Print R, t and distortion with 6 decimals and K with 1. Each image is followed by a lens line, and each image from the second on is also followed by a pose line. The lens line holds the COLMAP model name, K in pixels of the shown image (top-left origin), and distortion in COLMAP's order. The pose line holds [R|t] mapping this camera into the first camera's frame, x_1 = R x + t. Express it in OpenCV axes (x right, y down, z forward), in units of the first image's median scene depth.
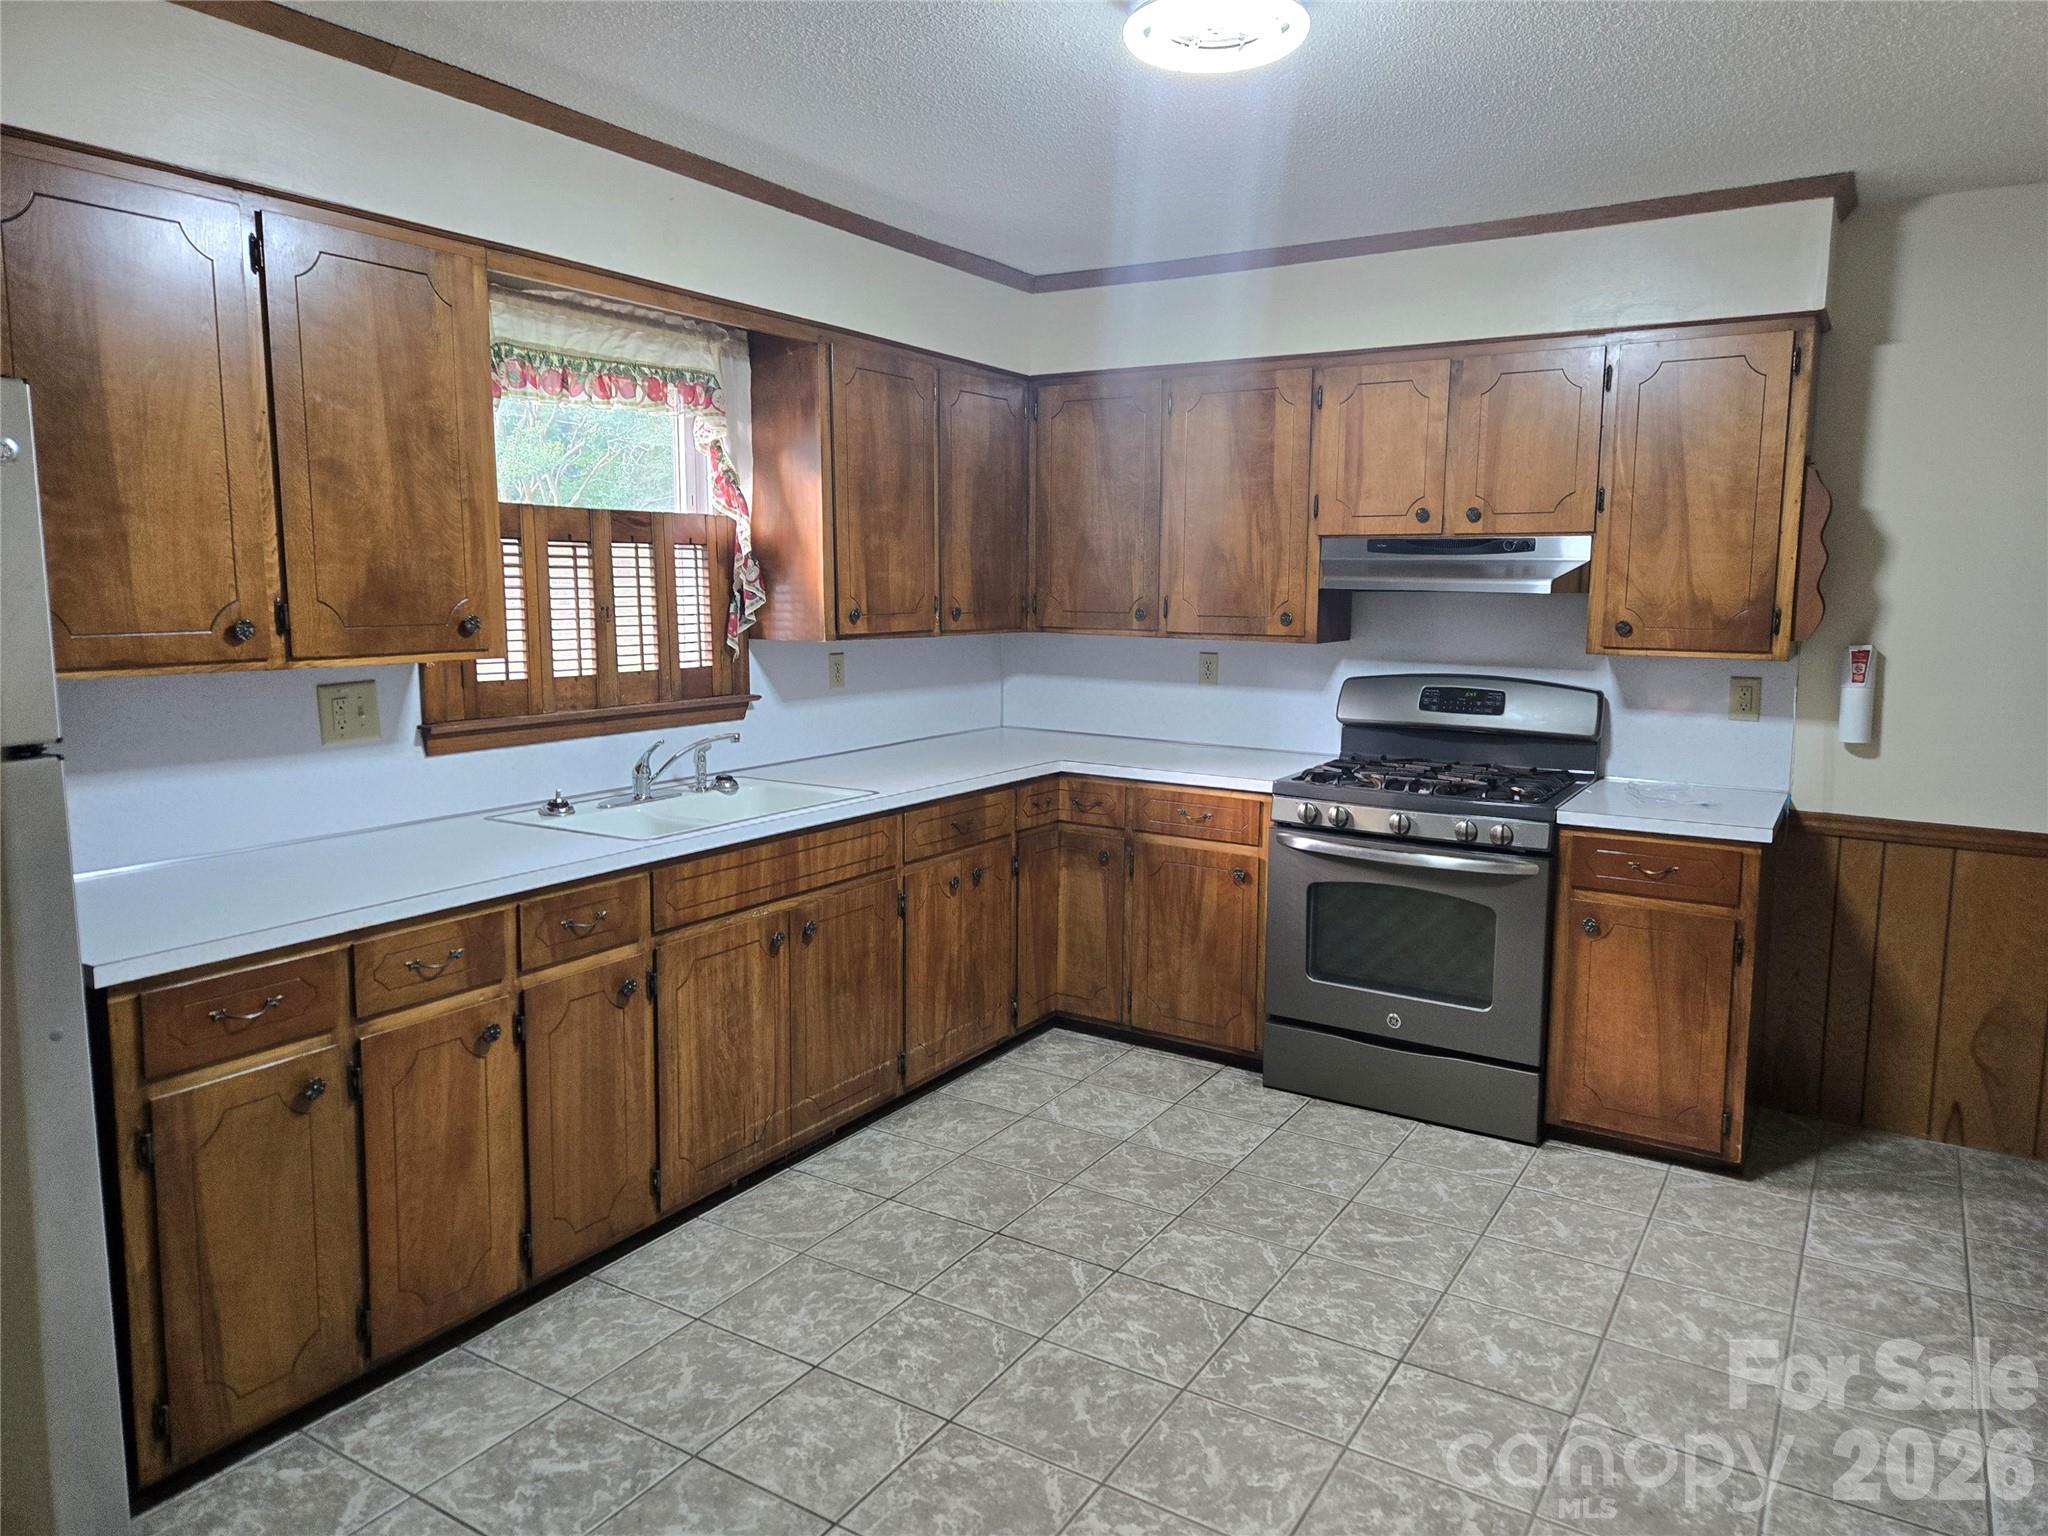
lens RADIAL K [[1365.4, 0, 1029.7], [0, 1365.4, 760.0], [0, 0, 1]] dist [0.076986, -0.062487]
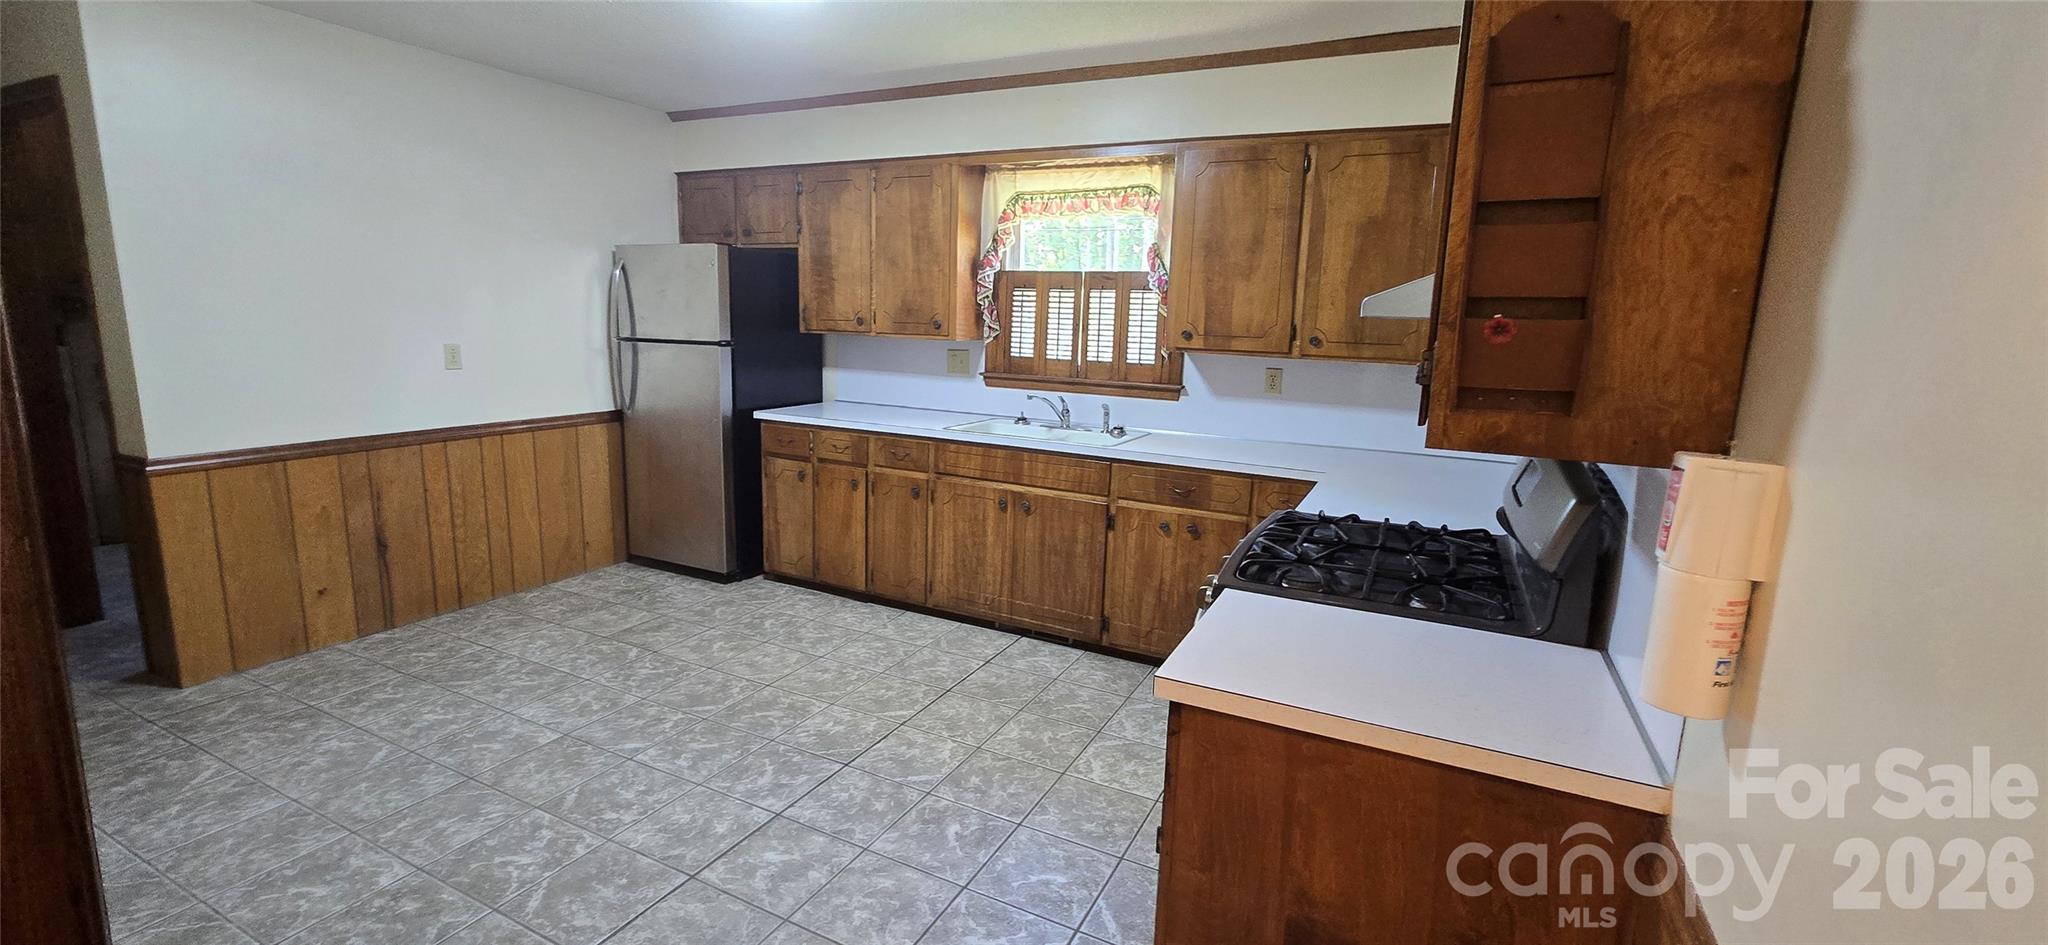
lens RADIAL K [[841.8, 0, 1032.7], [0, 841.8, 463.7], [0, 0, 1]] dist [0.002979, 0.000851]
pose [[0.098012, 0.172121, -0.980188, 0.919822], [-0.163575, 0.974321, 0.154735, -0.101668], [0.981650, 0.145168, 0.123649, 0.901321]]
